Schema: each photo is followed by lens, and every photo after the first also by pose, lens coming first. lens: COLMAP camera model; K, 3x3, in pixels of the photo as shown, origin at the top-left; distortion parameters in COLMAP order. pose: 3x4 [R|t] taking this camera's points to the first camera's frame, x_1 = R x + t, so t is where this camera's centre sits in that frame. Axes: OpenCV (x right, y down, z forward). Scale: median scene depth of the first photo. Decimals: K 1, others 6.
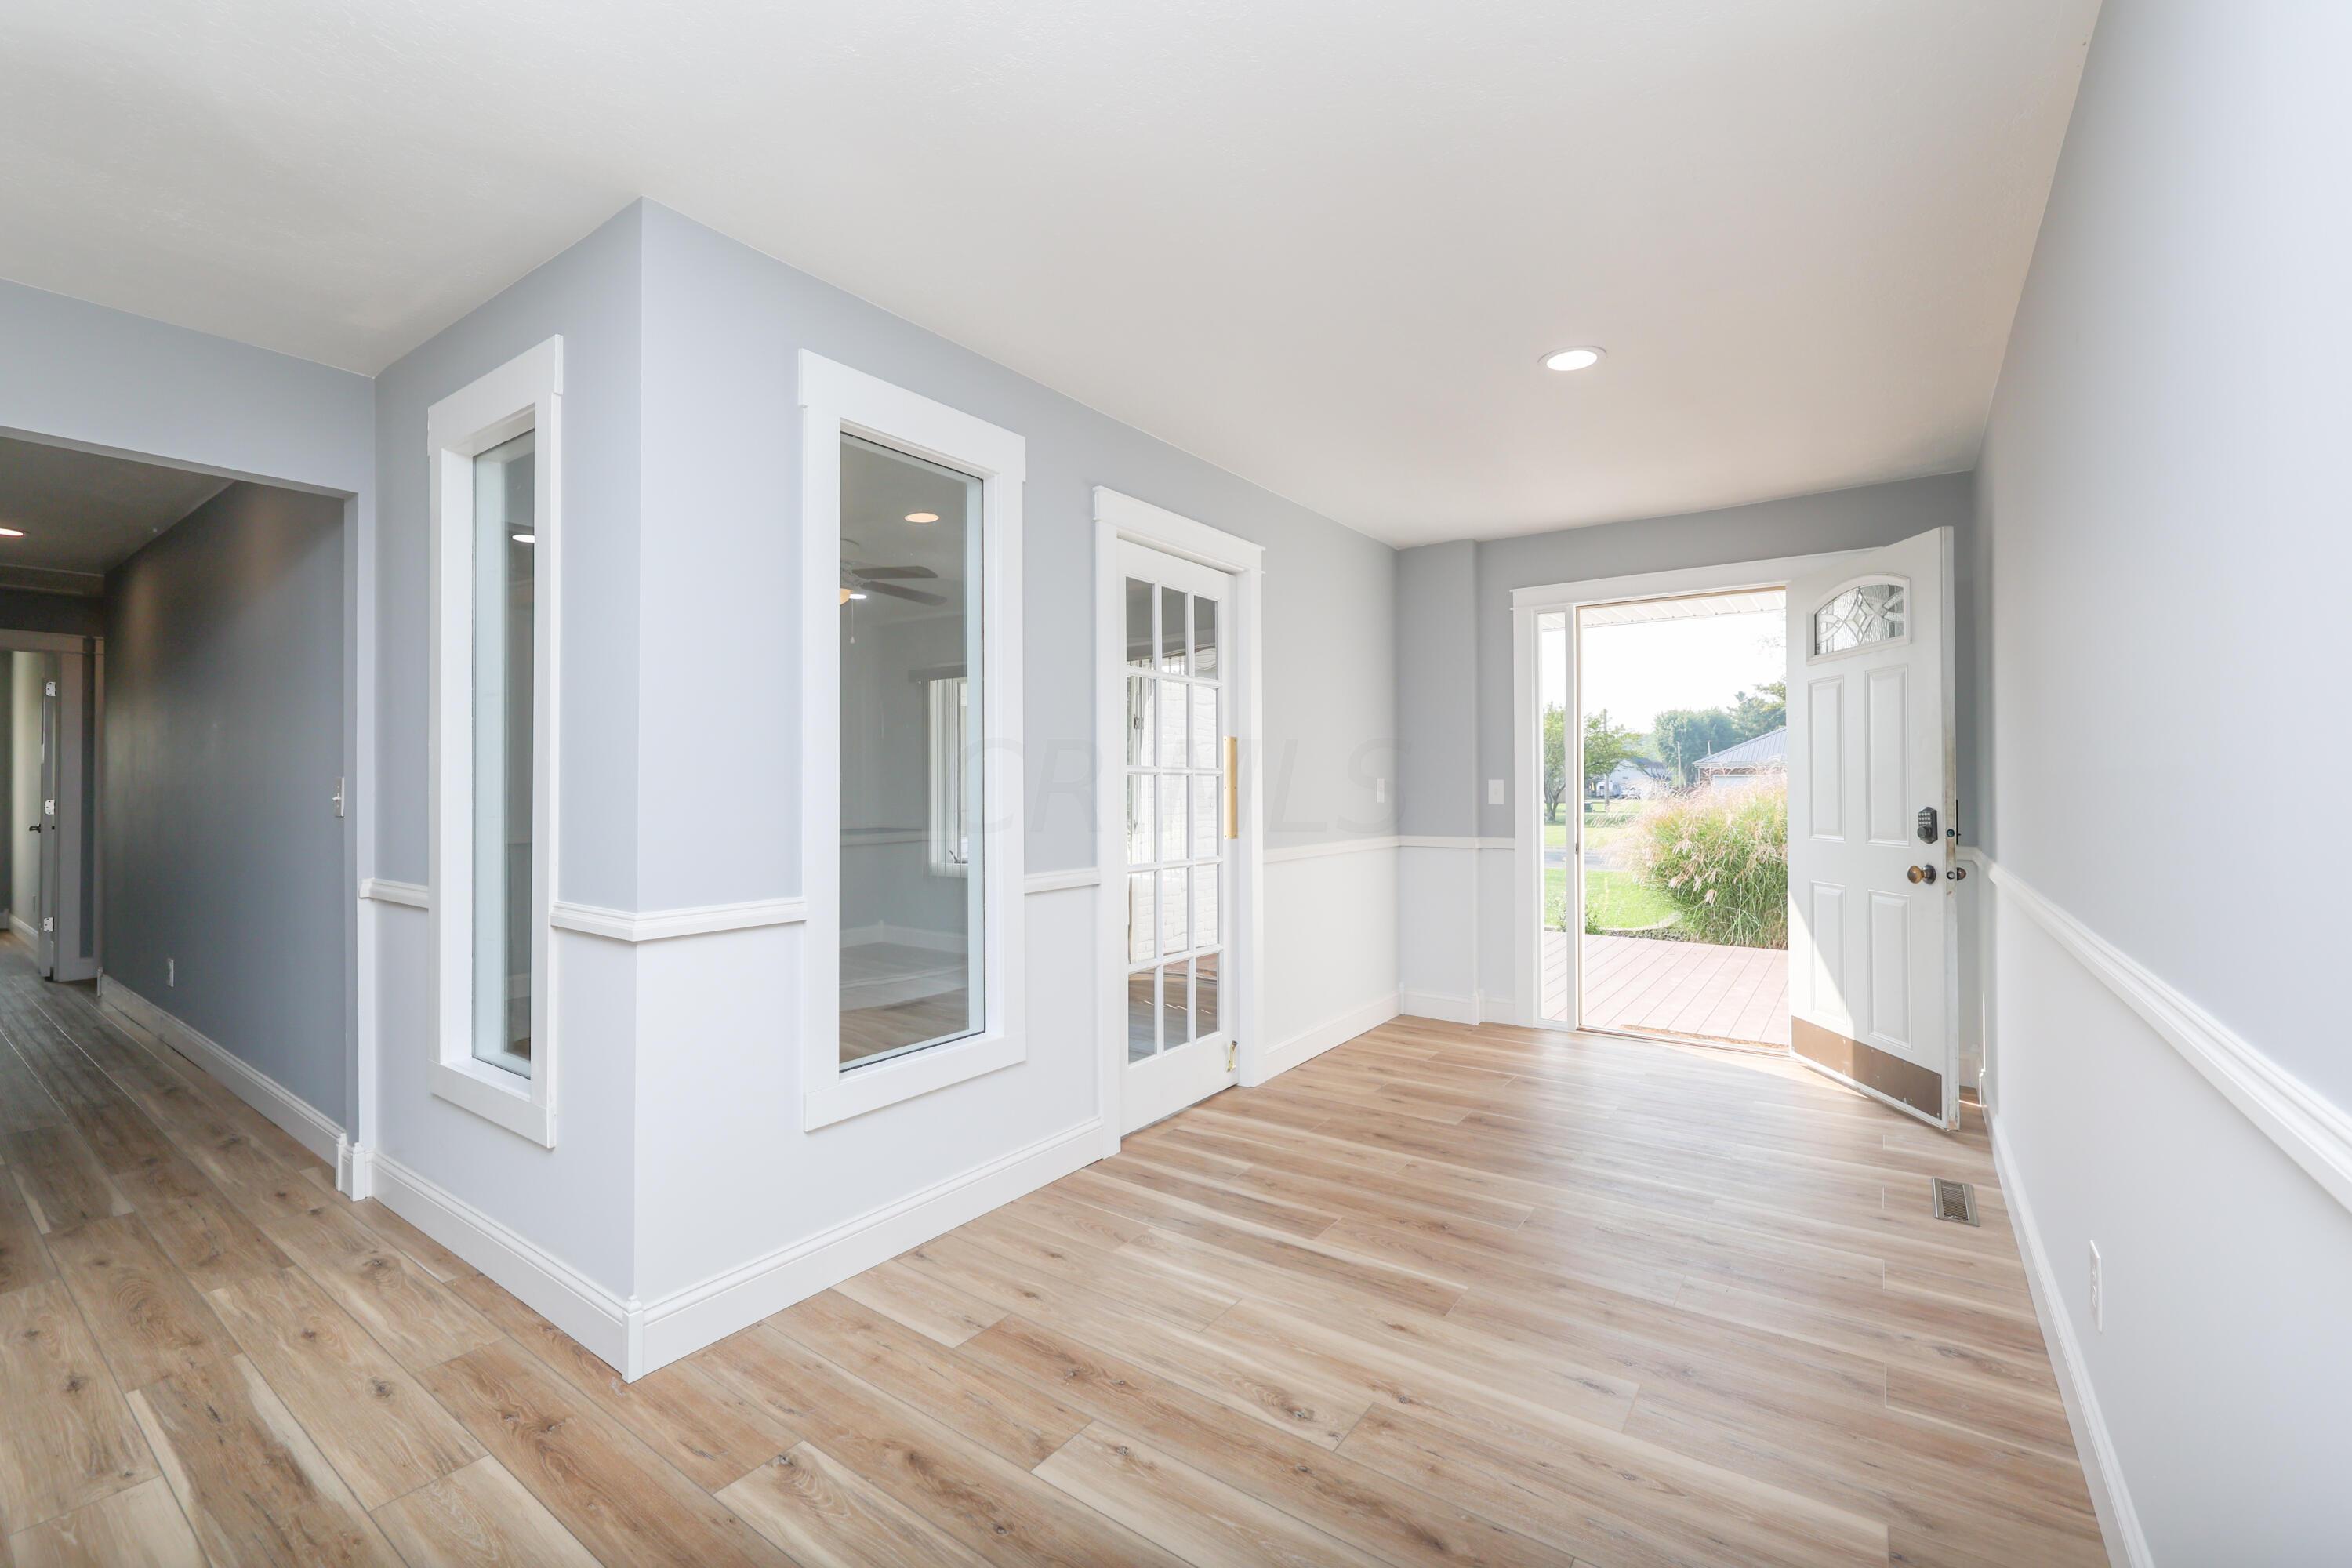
lens RADIAL K [[986.0, 0, 1174.4], [0, 986.0, 779.0], [0, 0, 1]] dist [-0.002750, -0.000019]
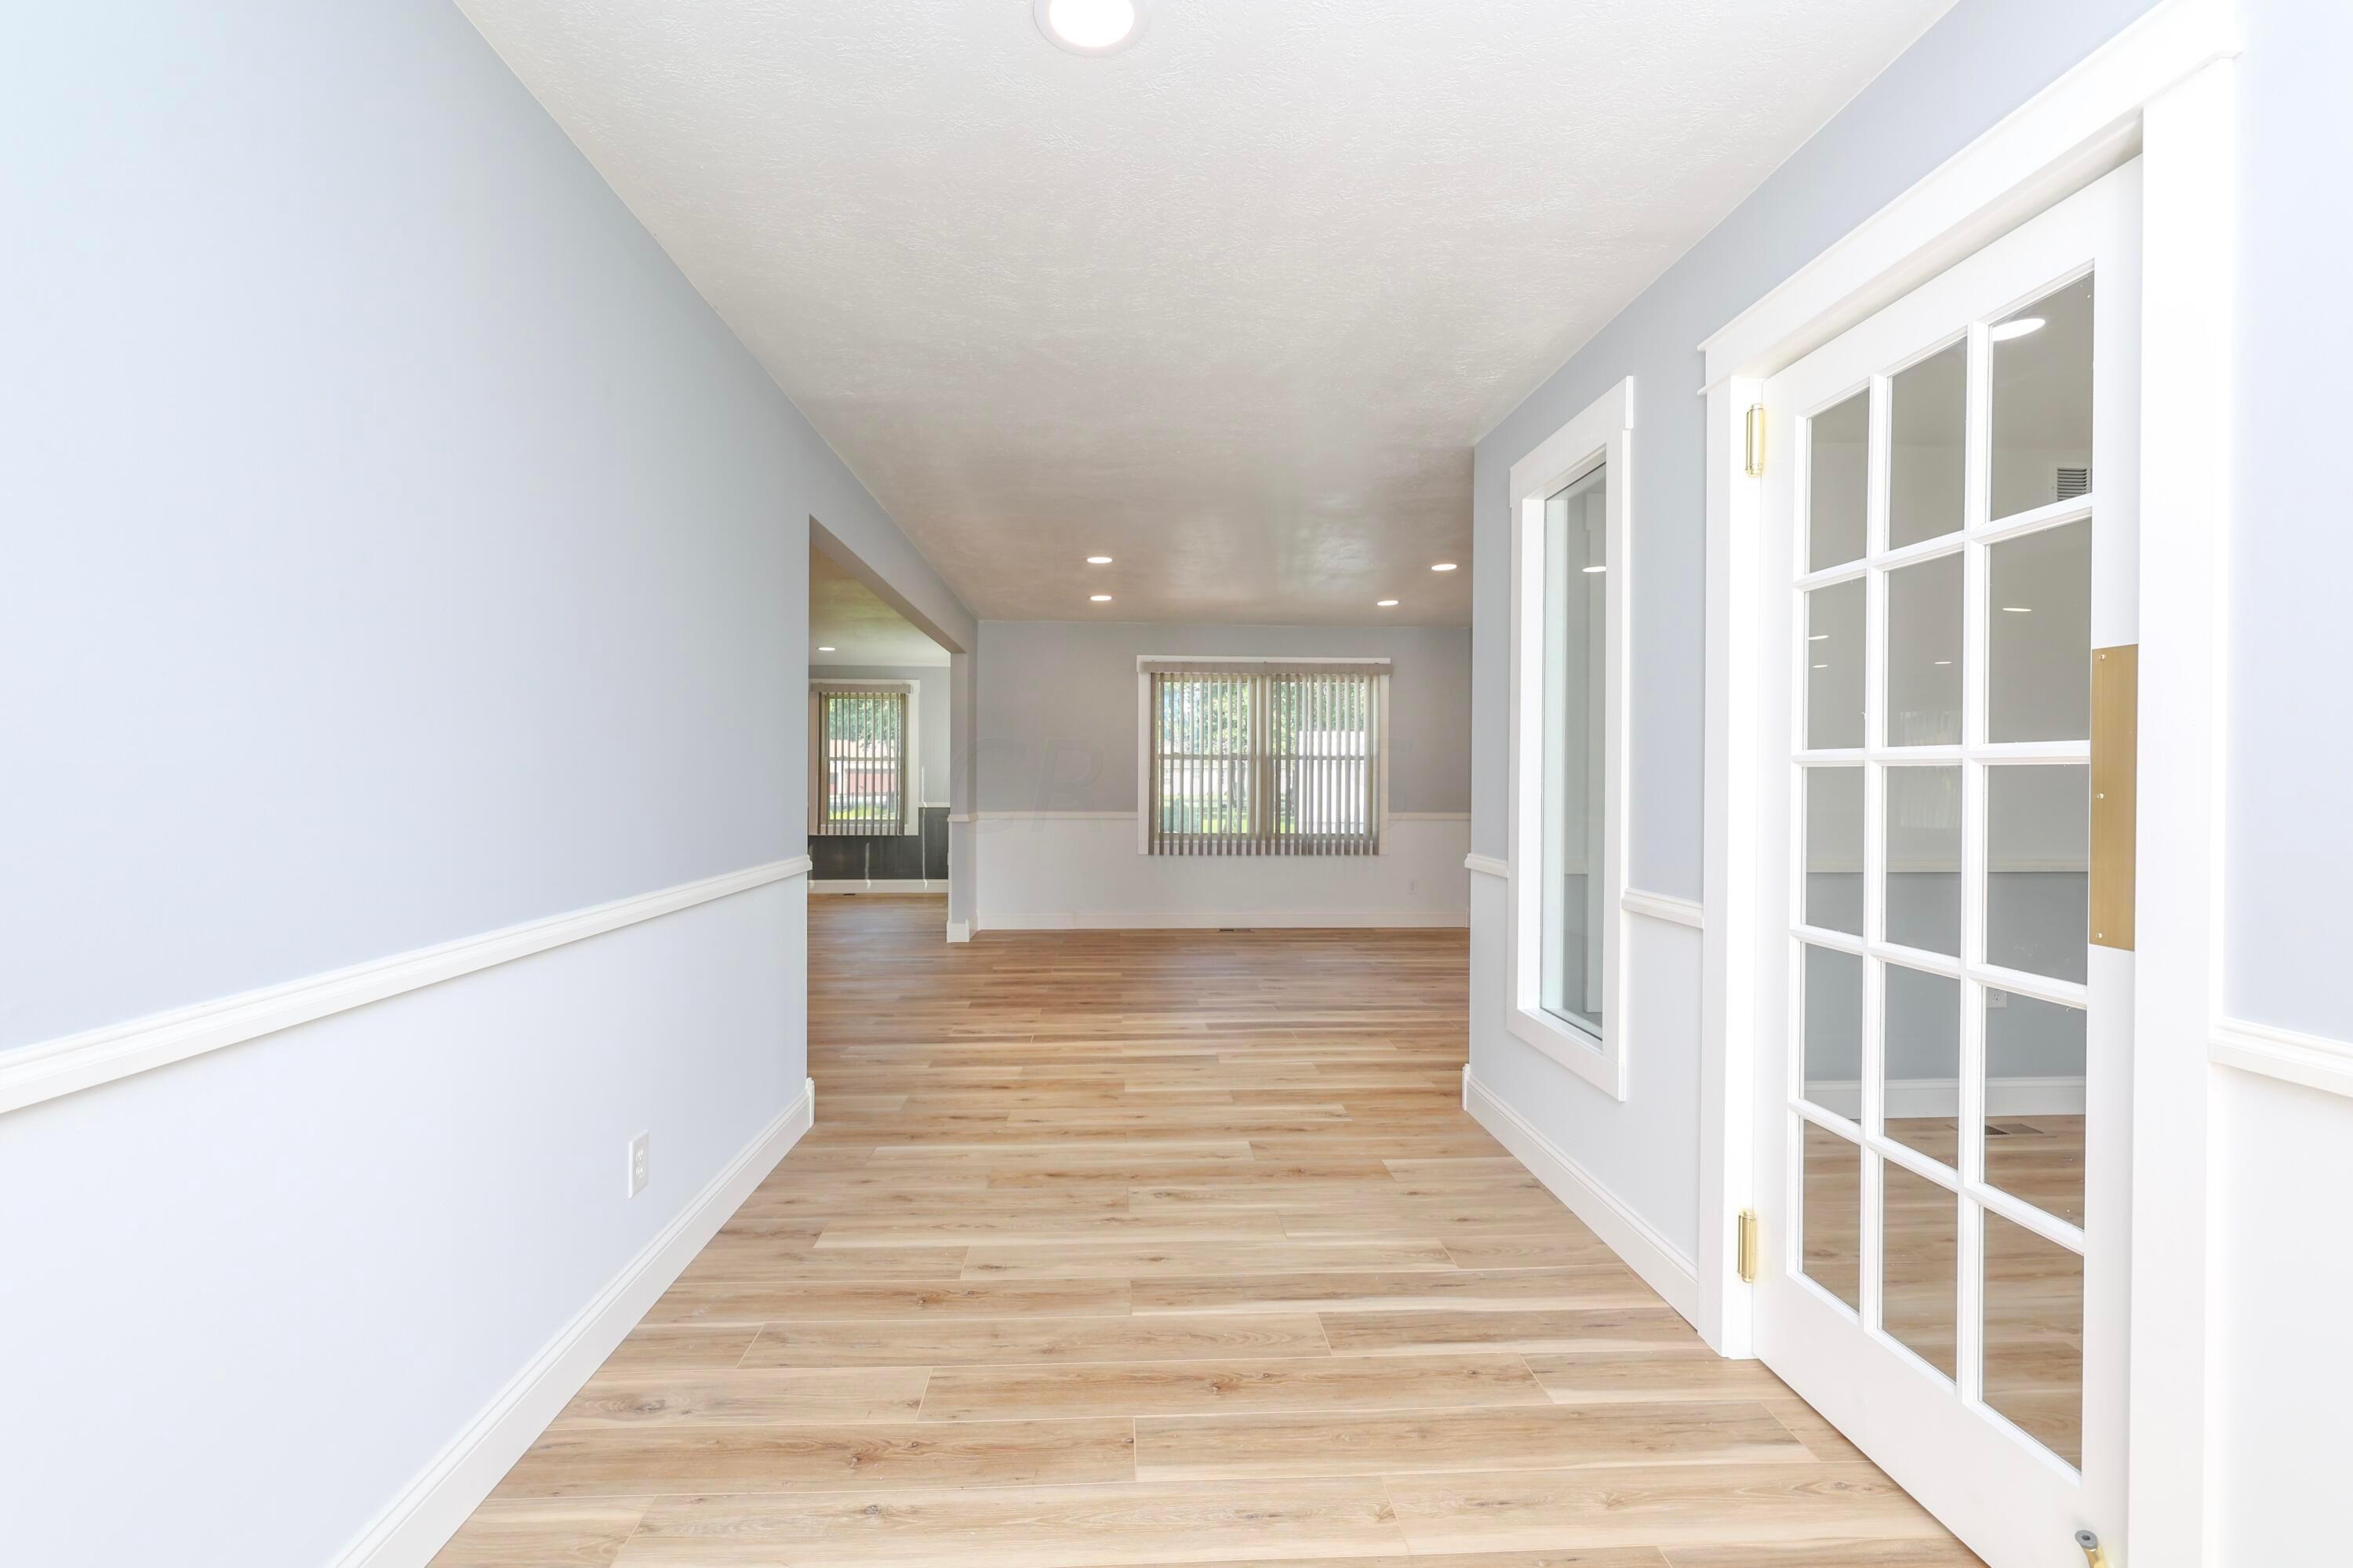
lens RADIAL K [[1072.3, 0, 1176.5], [0, 1072.3, 784.0], [0, 0, 1]] dist [-0.001210, -0.000049]
pose [[-0.782467, 0.002235, -0.622688, 0.977234], [0.000263, 0.999995, 0.003259, 0.005940], [0.622692, 0.002387, -0.782464, 1.979637]]
